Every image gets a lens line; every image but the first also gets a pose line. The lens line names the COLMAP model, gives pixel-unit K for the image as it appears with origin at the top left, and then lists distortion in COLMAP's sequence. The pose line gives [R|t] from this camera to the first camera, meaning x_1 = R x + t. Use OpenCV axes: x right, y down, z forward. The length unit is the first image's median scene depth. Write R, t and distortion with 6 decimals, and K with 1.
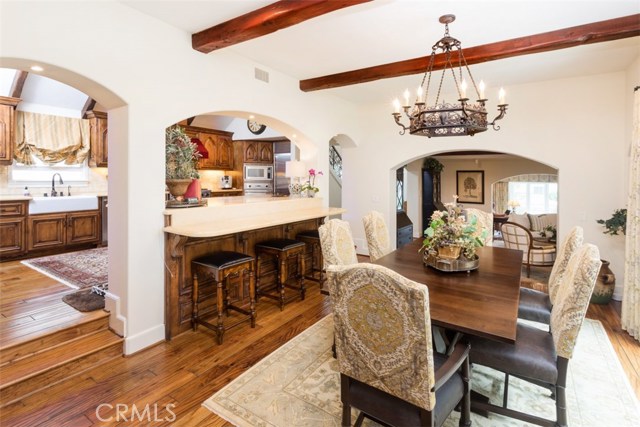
lens RADIAL K [[303.9, 0, 337.3], [0, 303.9, 183.5], [0, 0, 1]] dist [0.000066, -0.000191]
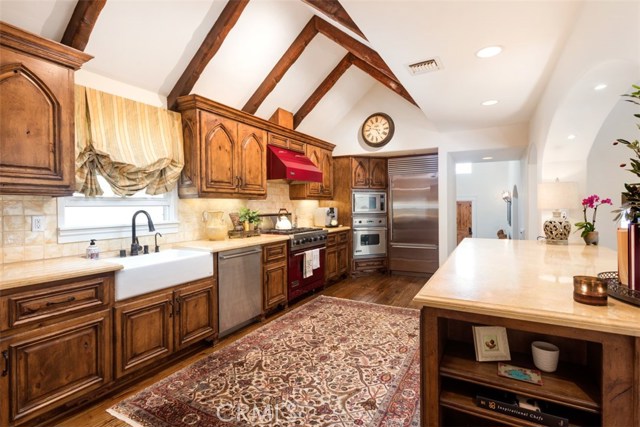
lens RADIAL K [[313.2, 0, 320.6], [0, 313.2, 212.3], [0, 0, 1]] dist [0.002100, 0.000824]
pose [[0.999227, -0.017498, 0.035214, -0.613012], [0.017428, 0.999845, 0.002295, -0.025821], [-0.035248, -0.001679, 0.999377, 0.436300]]
